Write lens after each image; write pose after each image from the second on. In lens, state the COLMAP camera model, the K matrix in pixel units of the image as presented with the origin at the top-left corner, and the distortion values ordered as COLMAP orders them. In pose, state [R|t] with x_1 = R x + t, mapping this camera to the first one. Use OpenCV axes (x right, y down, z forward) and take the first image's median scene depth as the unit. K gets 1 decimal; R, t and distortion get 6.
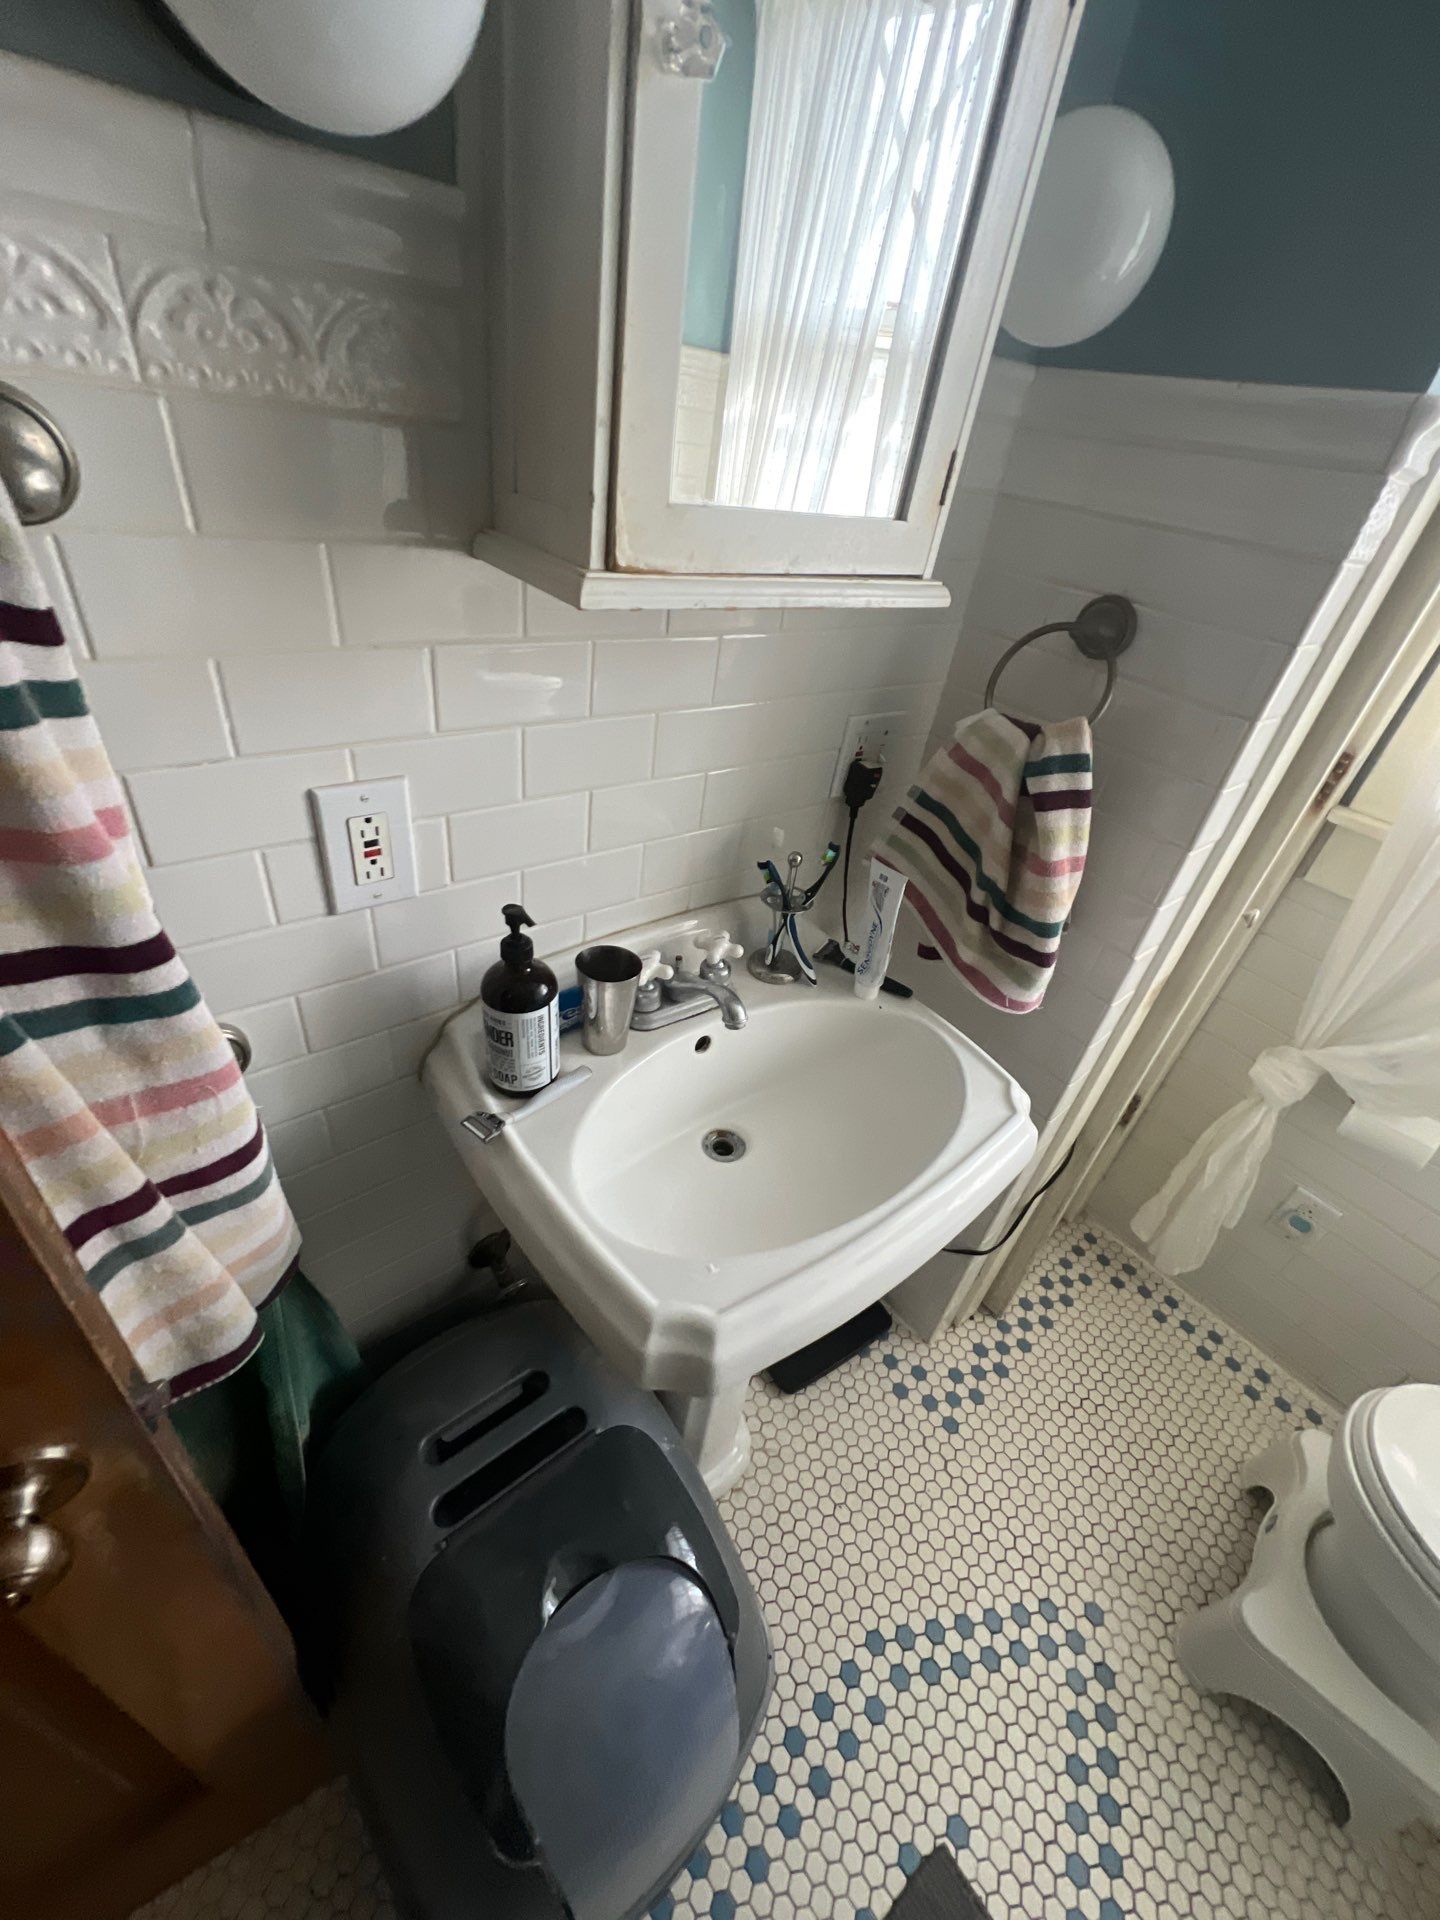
lens RADIAL K [[768.7, 0, 725.8], [0, 768.7, 953.3], [0, 0, 1]] dist [-0.002373, 0.000471]
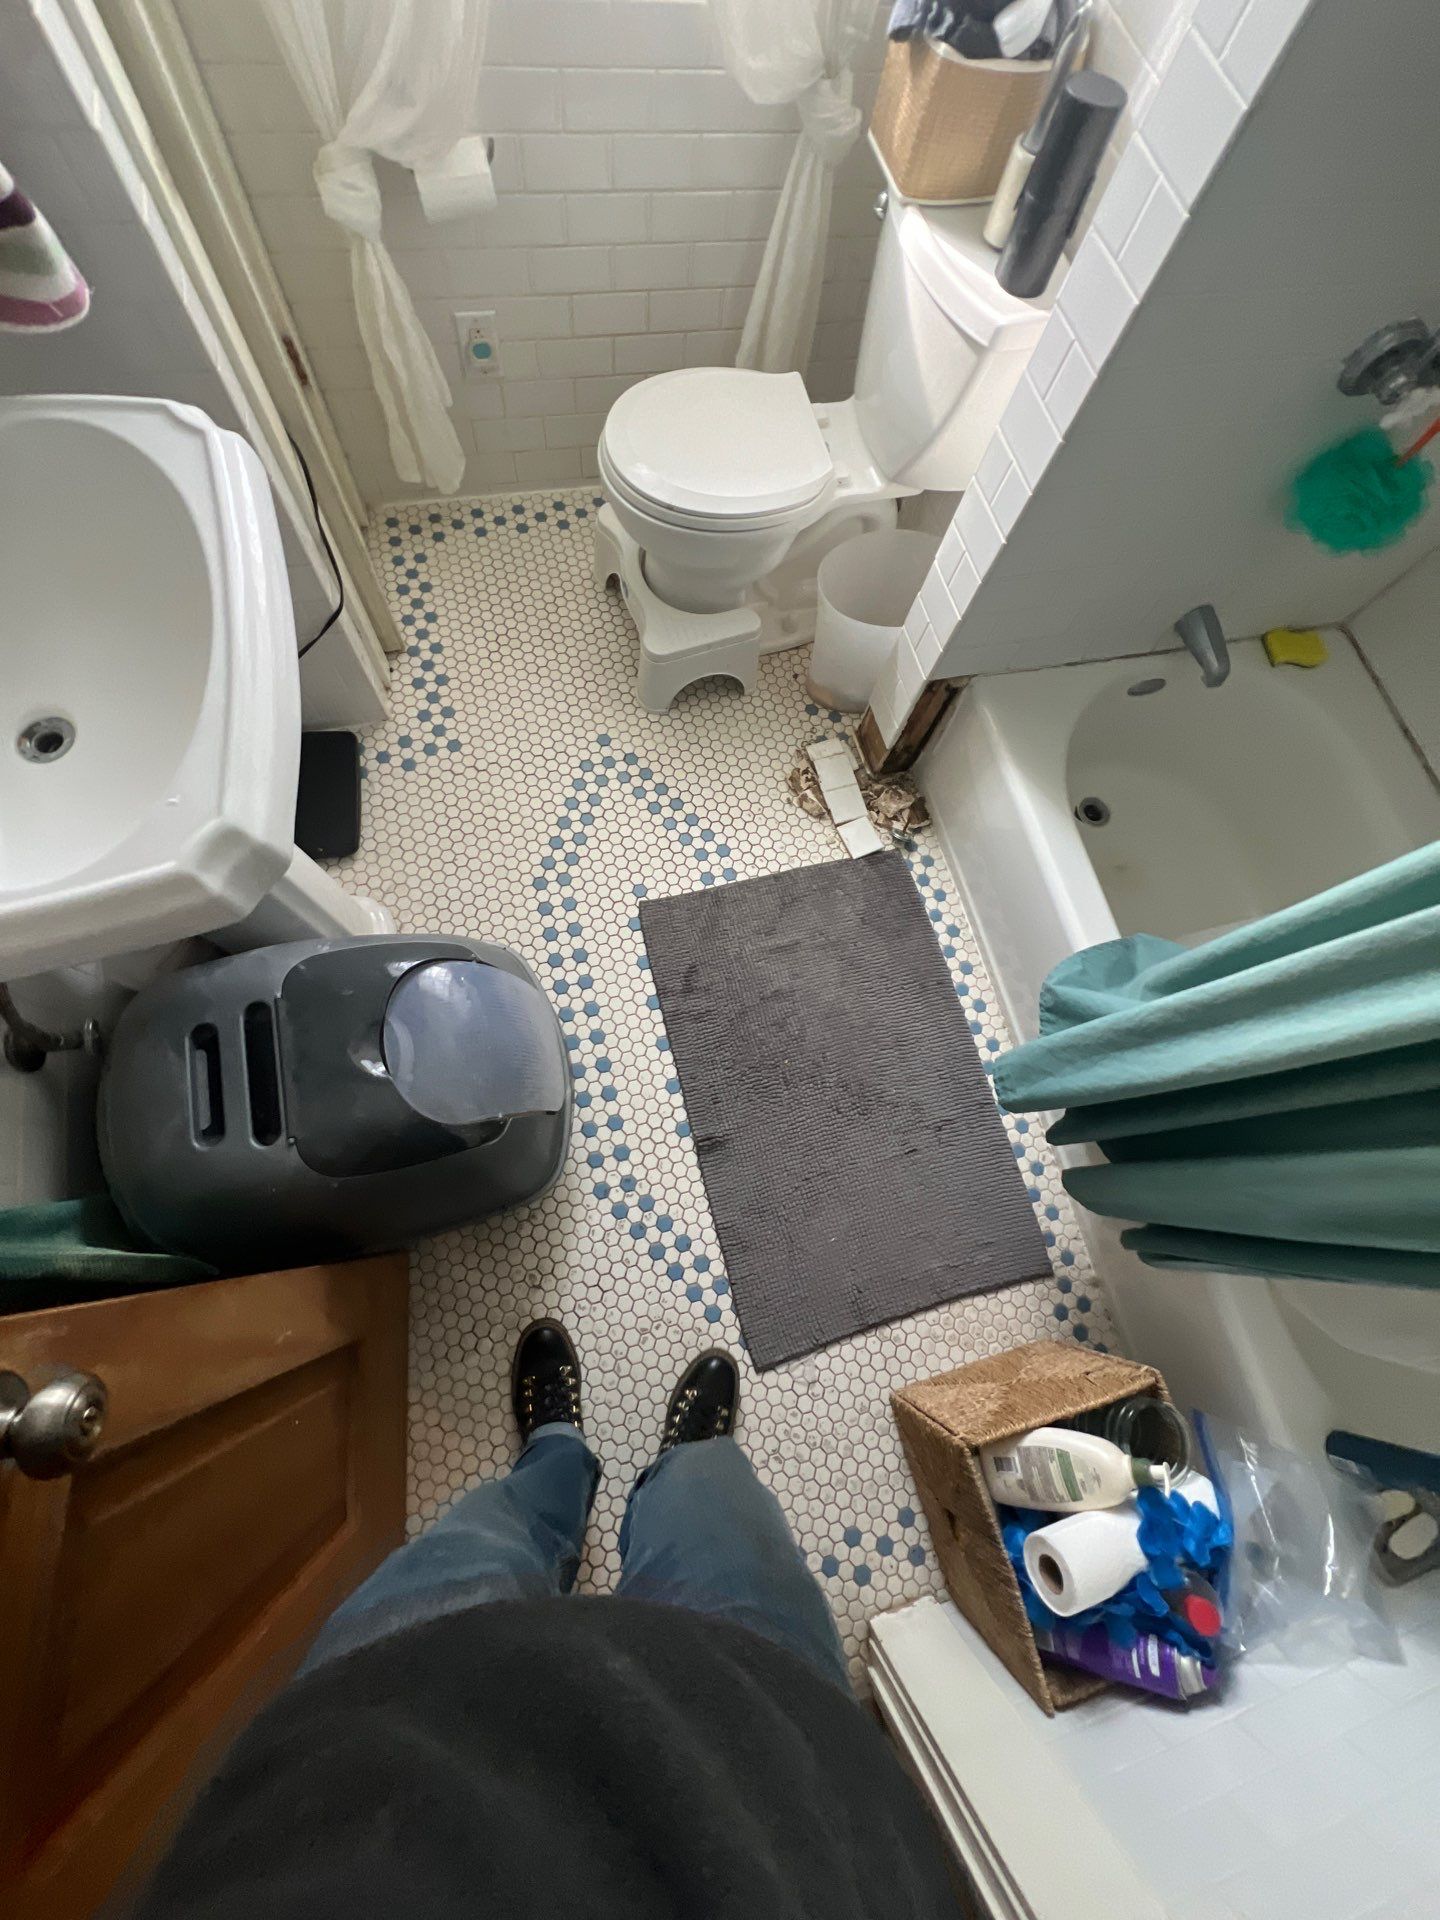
lens RADIAL K [[768.7, 0, 725.8], [0, 768.7, 953.3], [0, 0, 1]] dist [-0.002373, 0.000471]
pose [[0.432290, -0.879078, 0.200865, -0.044257], [0.465278, 0.408261, 0.785391, 0.029968], [-0.772426, -0.246059, 0.585503, -0.082116]]
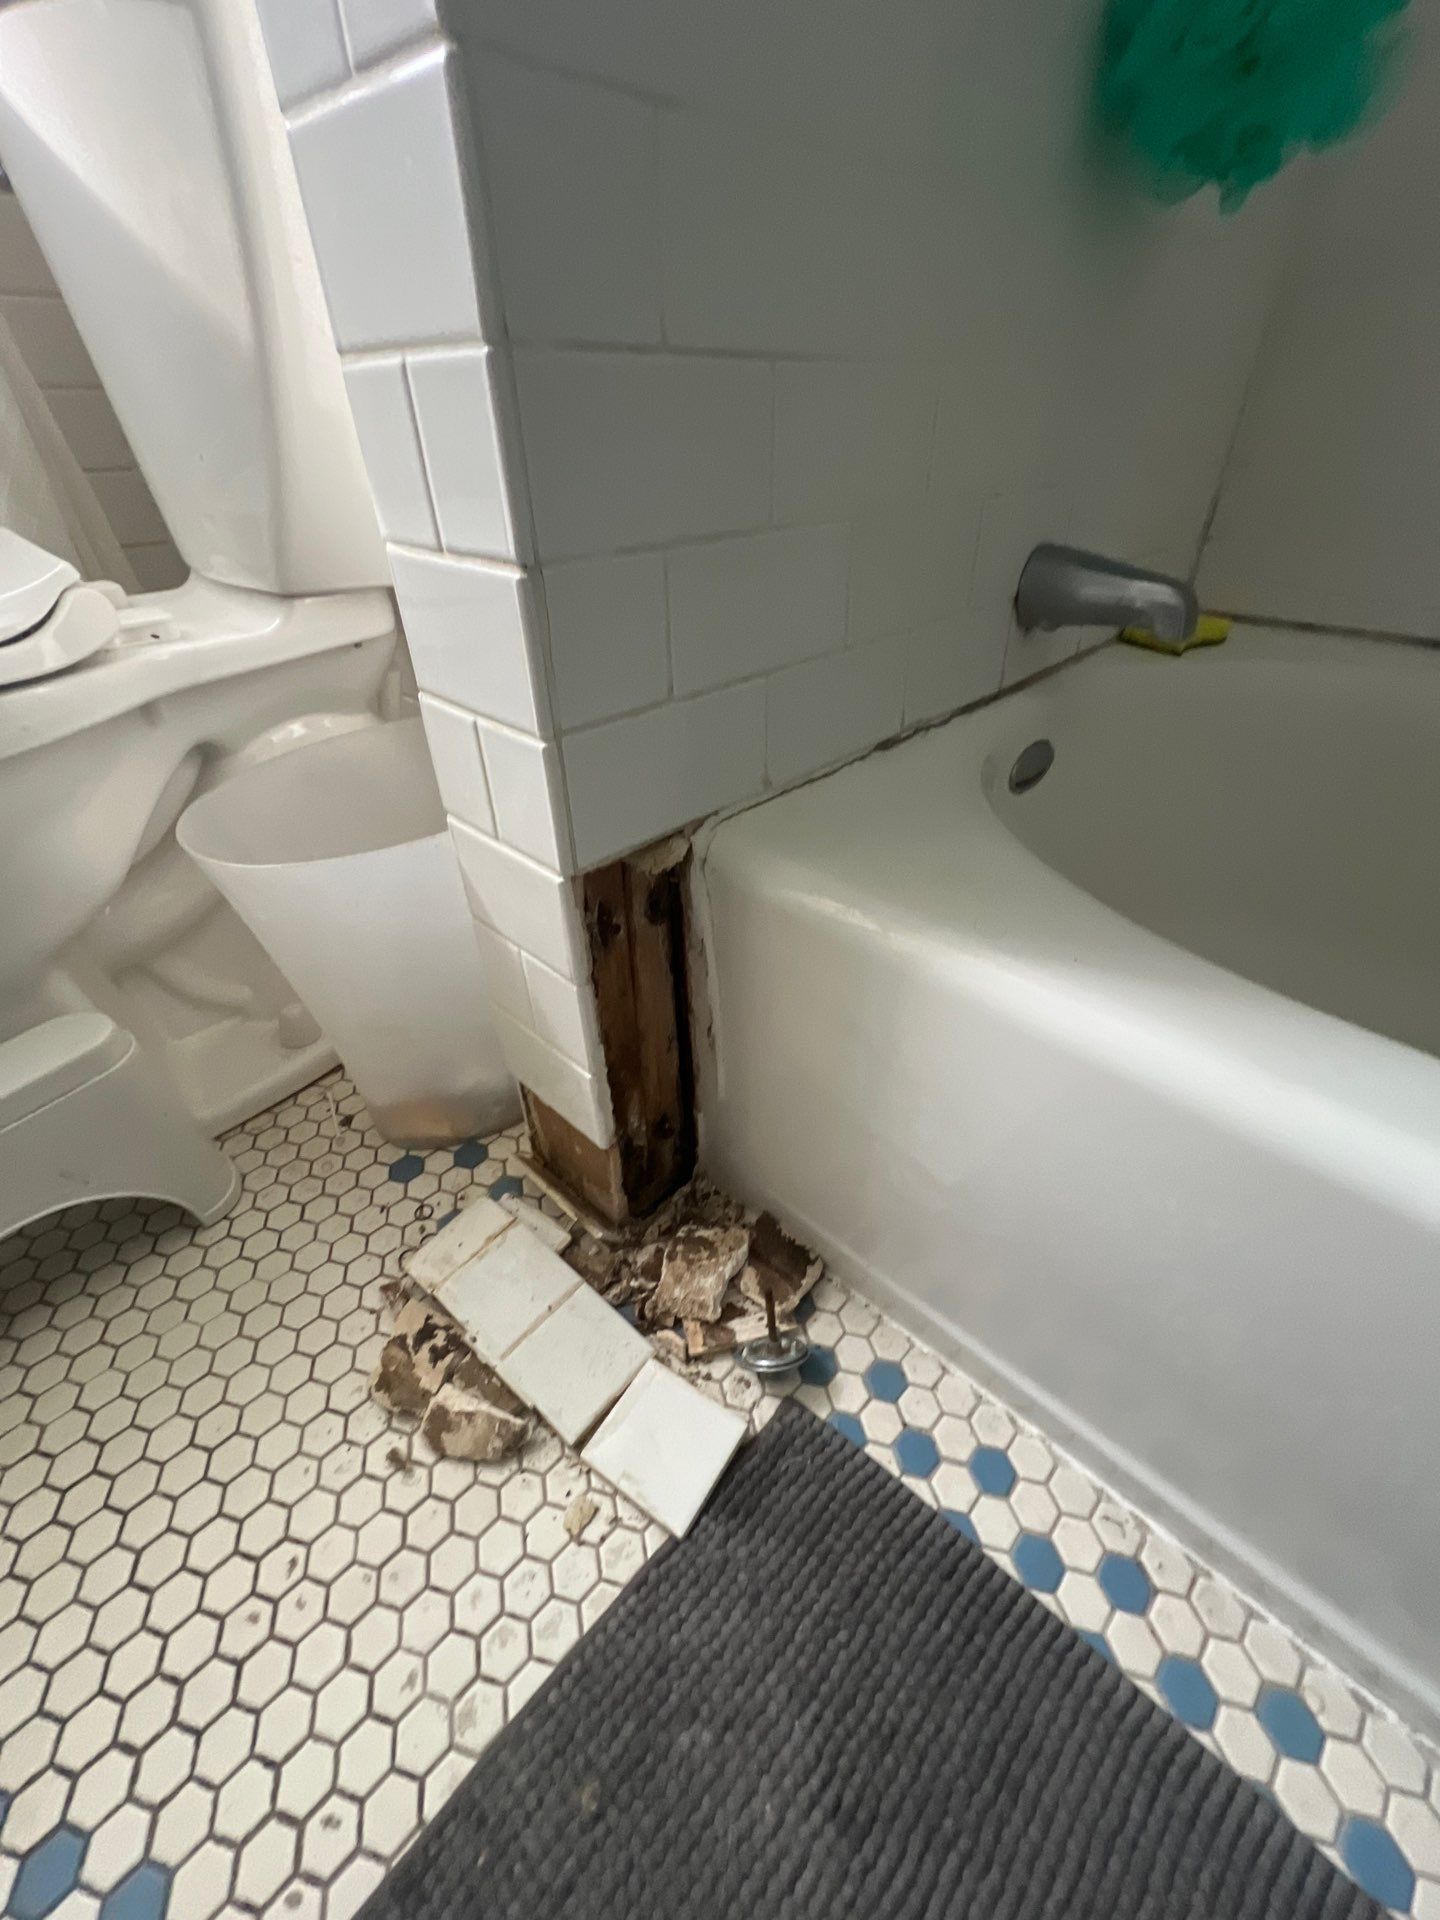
lens RADIAL K [[768.7, 0, 725.8], [0, 768.7, 953.3], [0, 0, 1]] dist [-0.002373, 0.000471]
pose [[-0.111416, -0.677753, 0.726799, 0.382103], [0.560525, 0.561055, 0.609121, 0.740988], [-0.820608, 0.475255, 0.317387, 0.297482]]
